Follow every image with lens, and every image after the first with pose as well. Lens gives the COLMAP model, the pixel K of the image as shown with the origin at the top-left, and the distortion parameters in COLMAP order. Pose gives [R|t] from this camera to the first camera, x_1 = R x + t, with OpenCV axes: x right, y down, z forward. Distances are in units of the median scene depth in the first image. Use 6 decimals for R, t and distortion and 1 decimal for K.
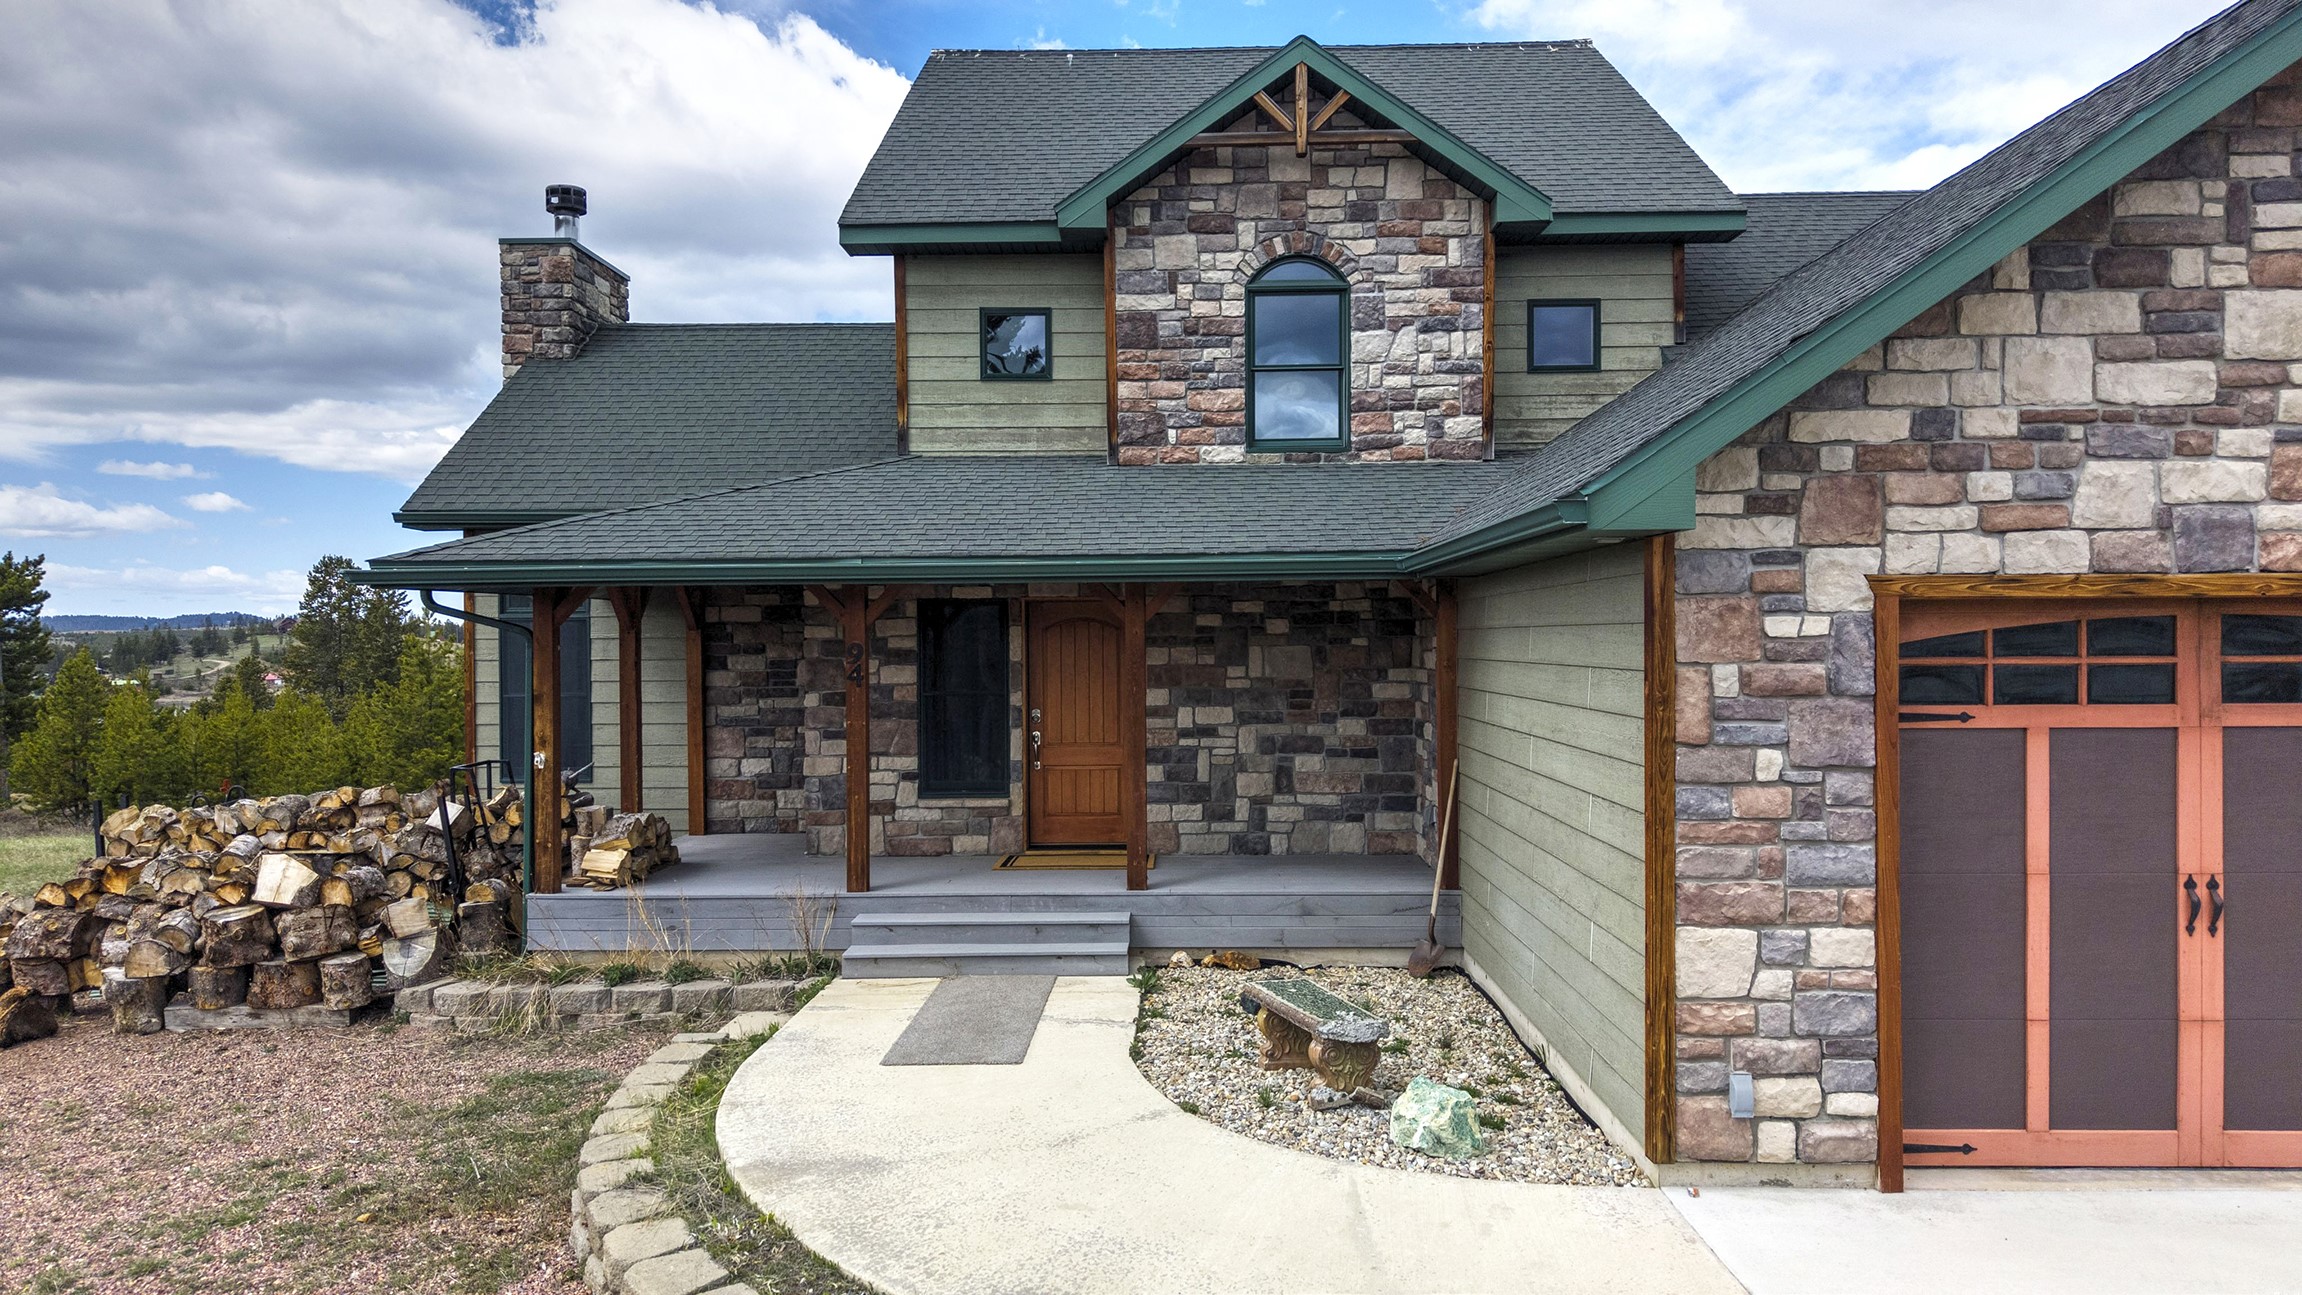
lens RADIAL K [[1541.4, 0, 1160.7], [0, 1541.4, 651.8], [0, 0, 1]] dist [0.040657, -0.043217]
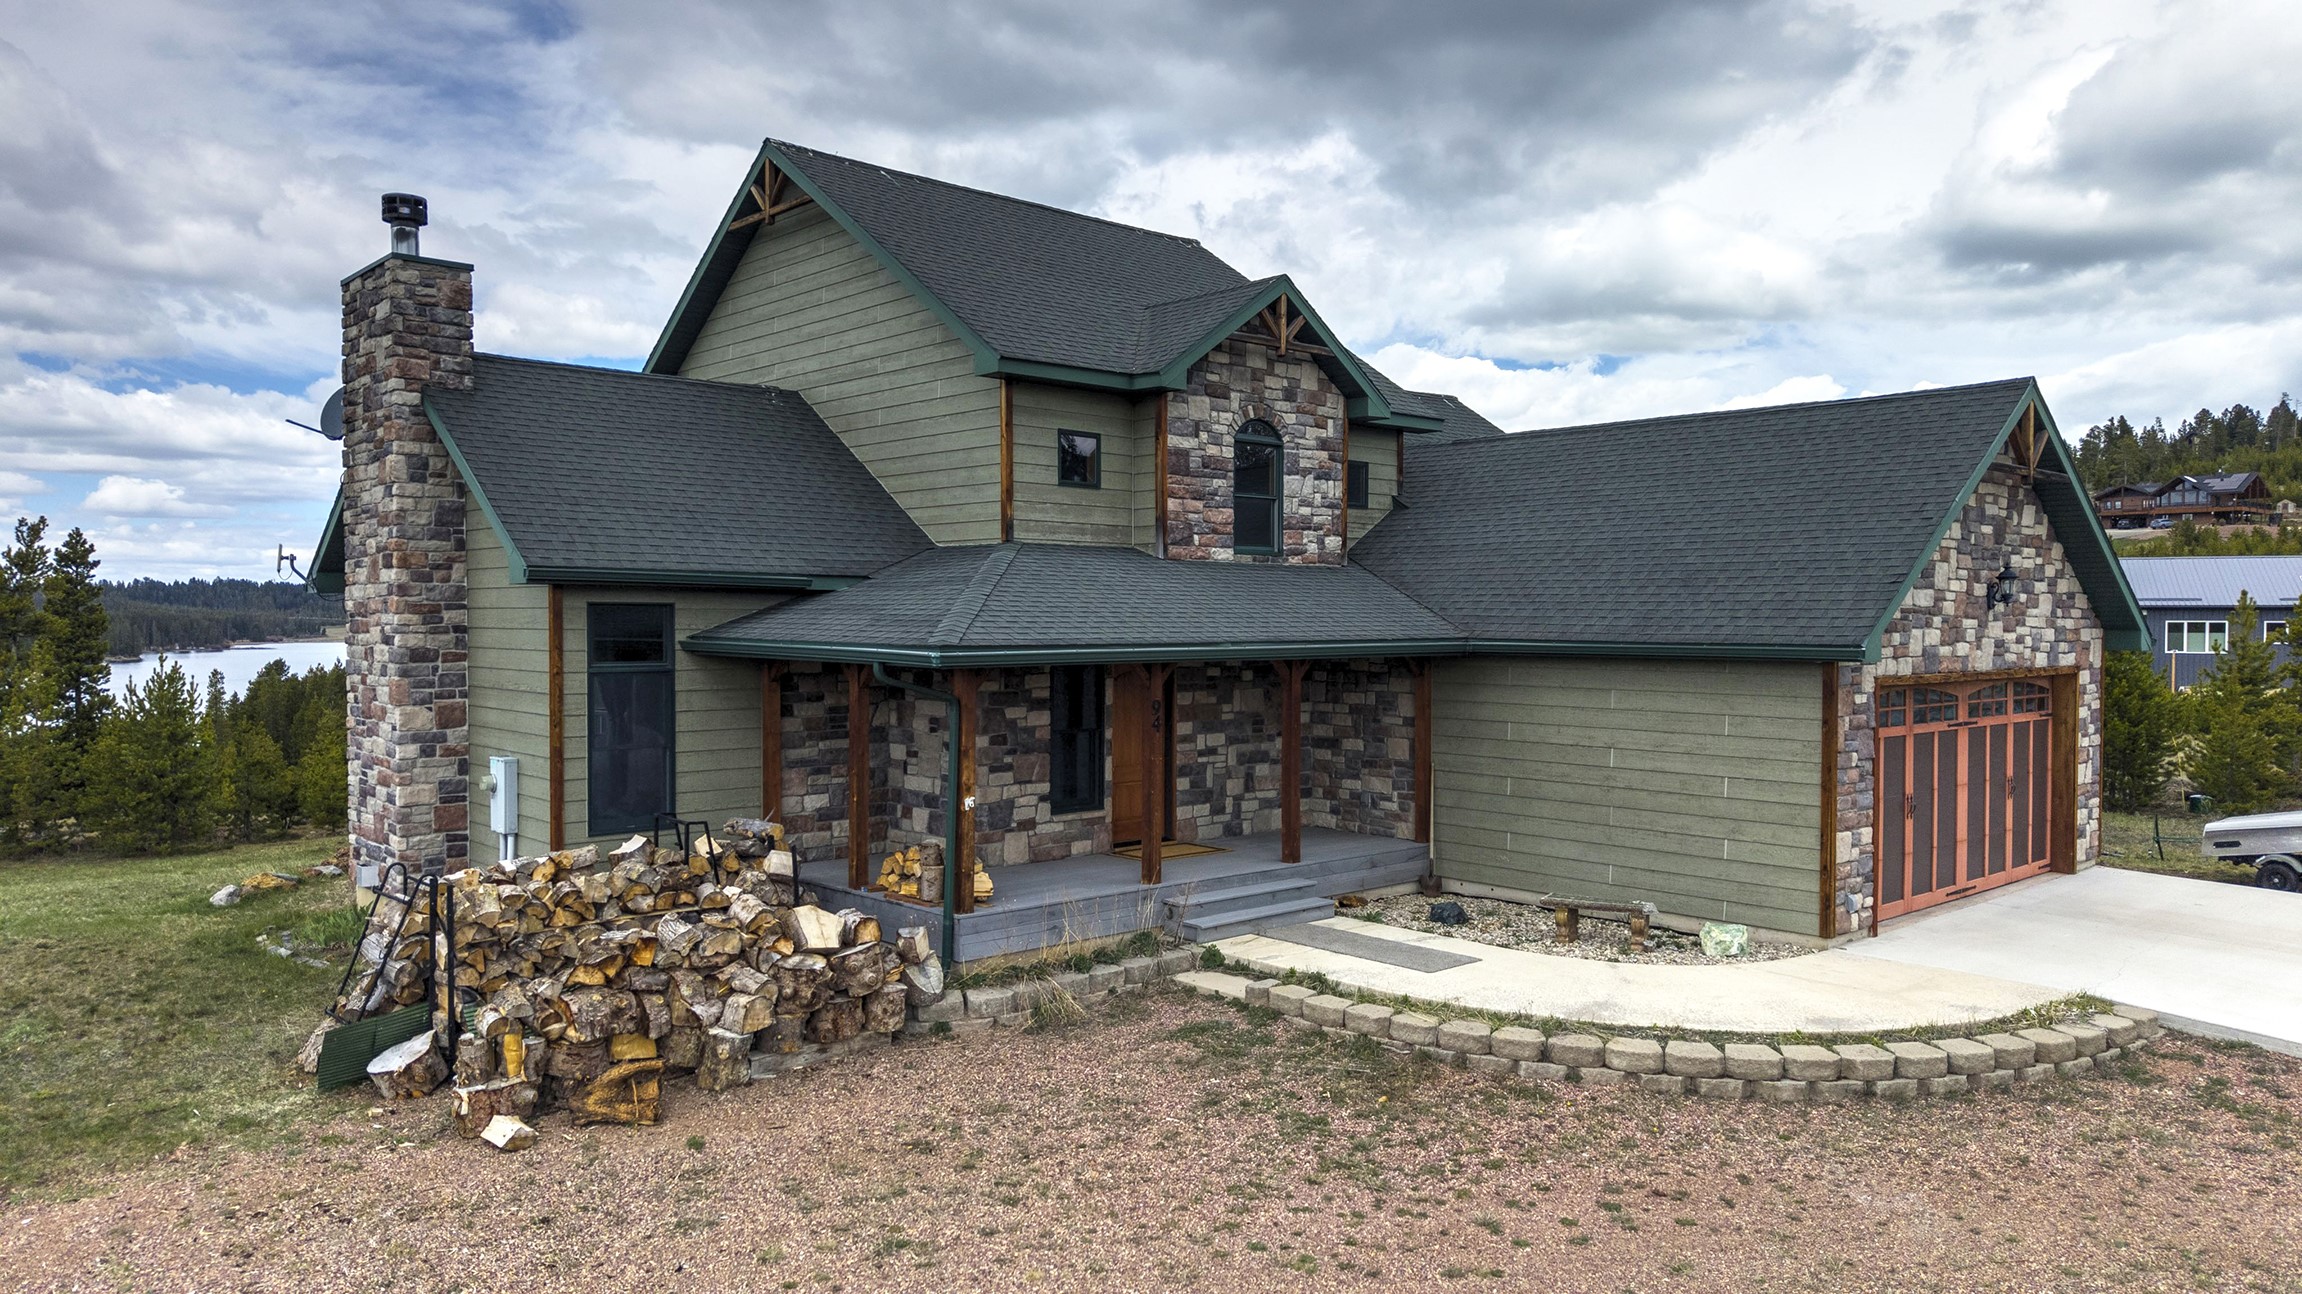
lens RADIAL K [[1533.0, 0, 1151.0], [0, 1533.0, 647.0], [0, 0, 1]] dist [0.070141, -0.088724]
pose [[0.720879, -0.003485, 0.693052, -0.984543], [-0.003430, 0.999957, 0.008596, -0.055584], [-0.693052, -0.008574, 0.720836, 0.031680]]
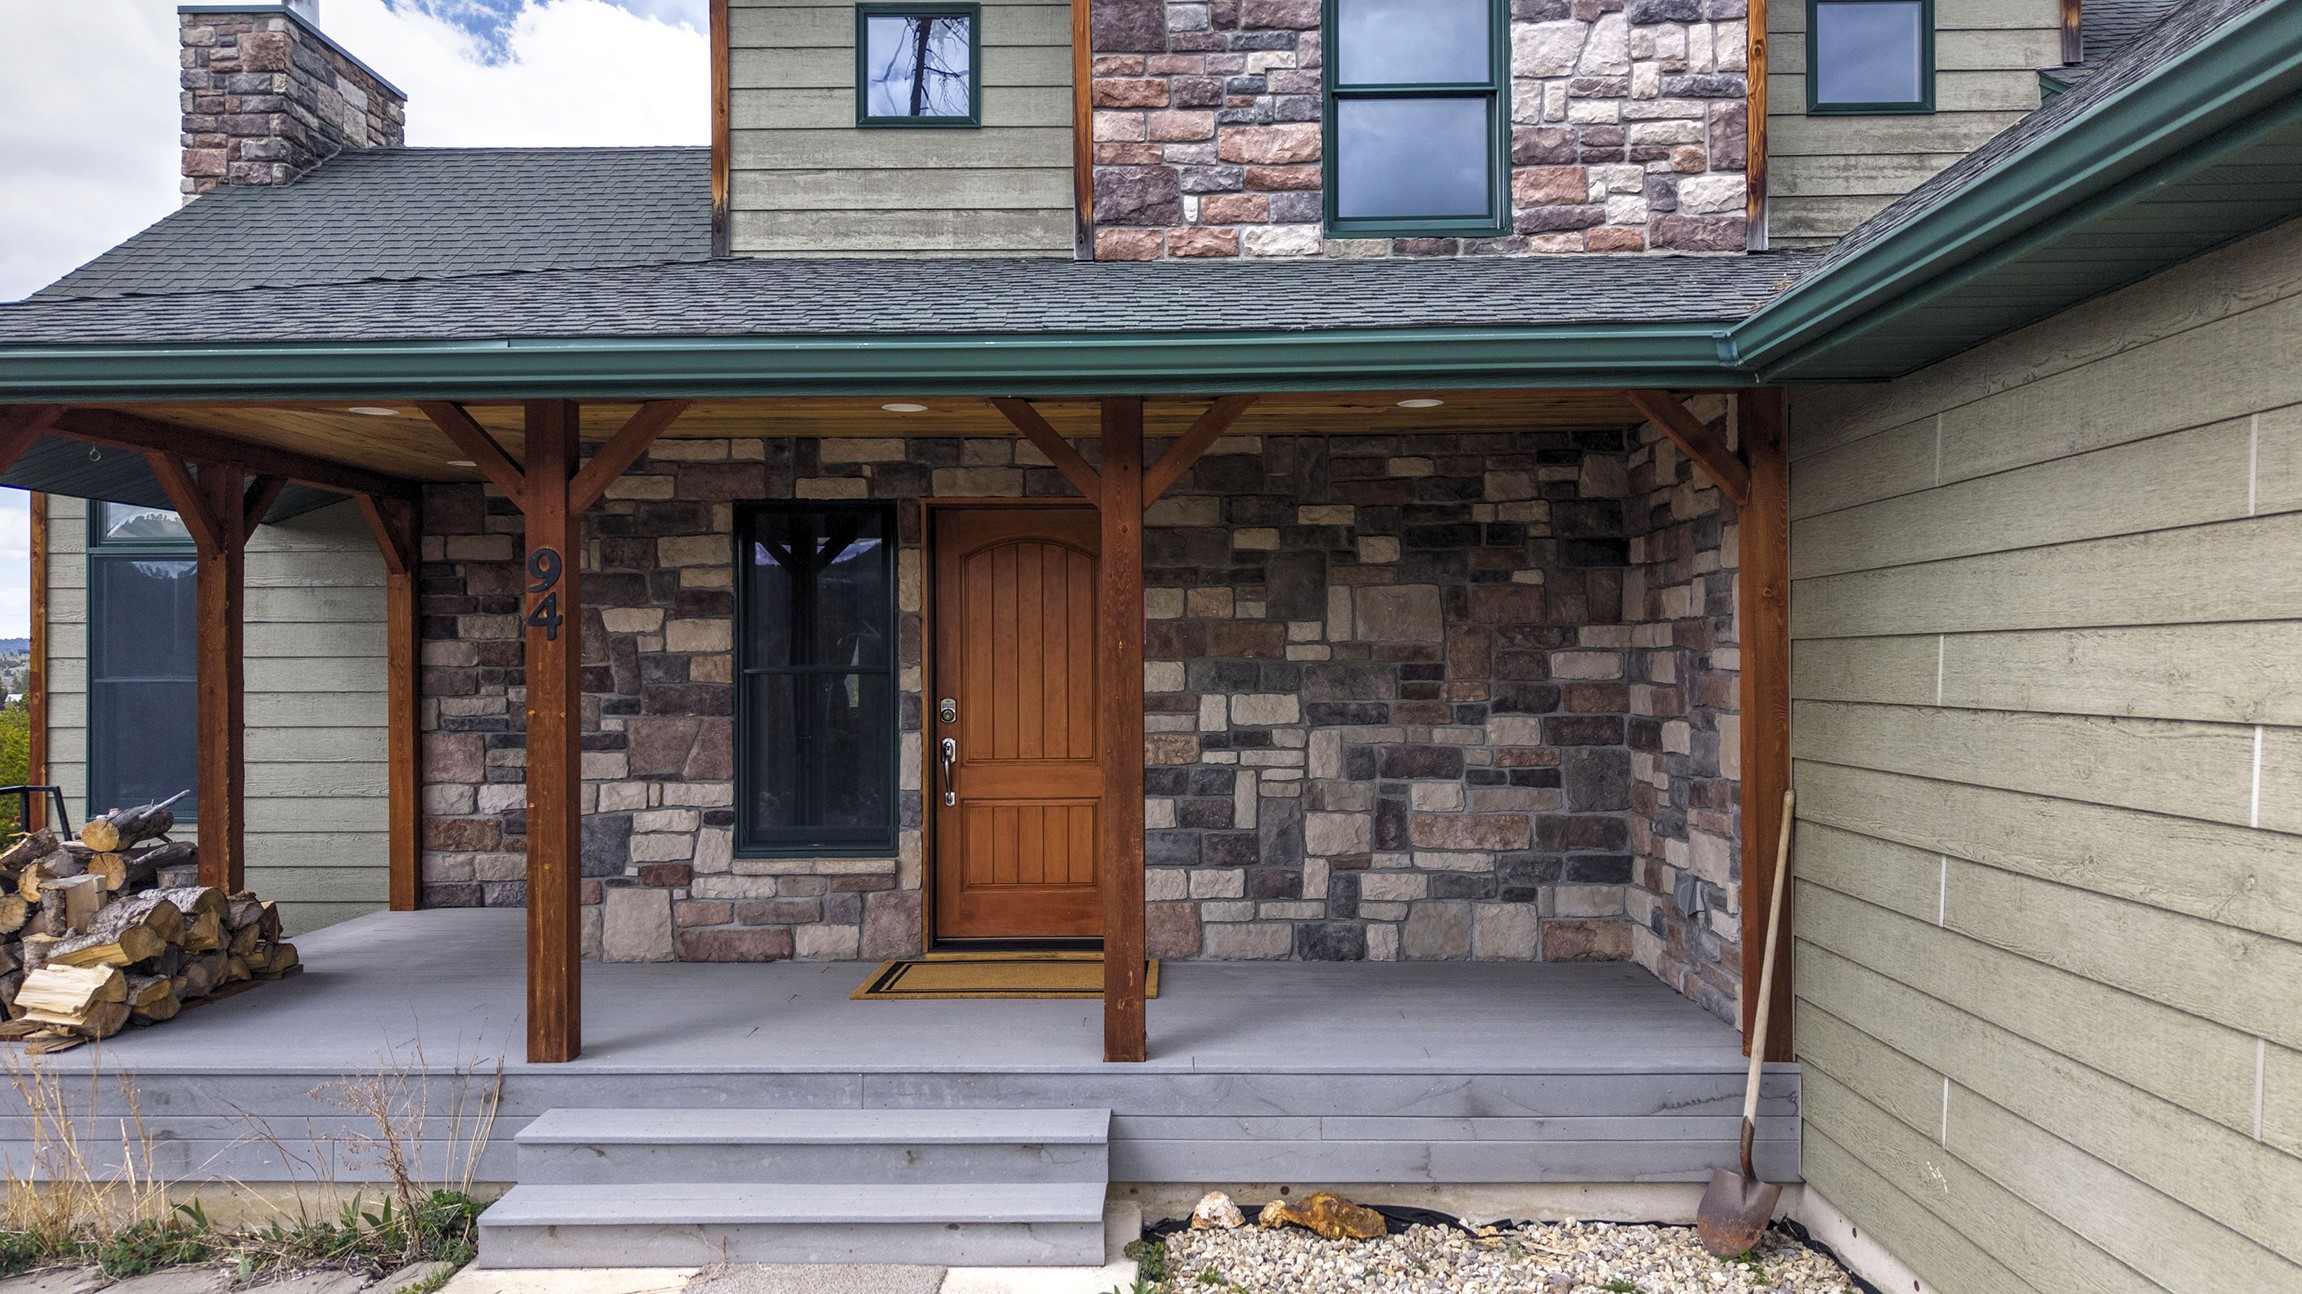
lens RADIAL K [[1545.7, 0, 1161.5], [0, 1545.7, 655.2], [0, 0, 1]] dist [0.008906, -0.024177]
pose [[0.999986, 0.001764, 0.004958, -0.005688], [-0.001704, 0.999926, -0.012077, 0.028553], [-0.004979, 0.012069, 0.999915, 0.444473]]
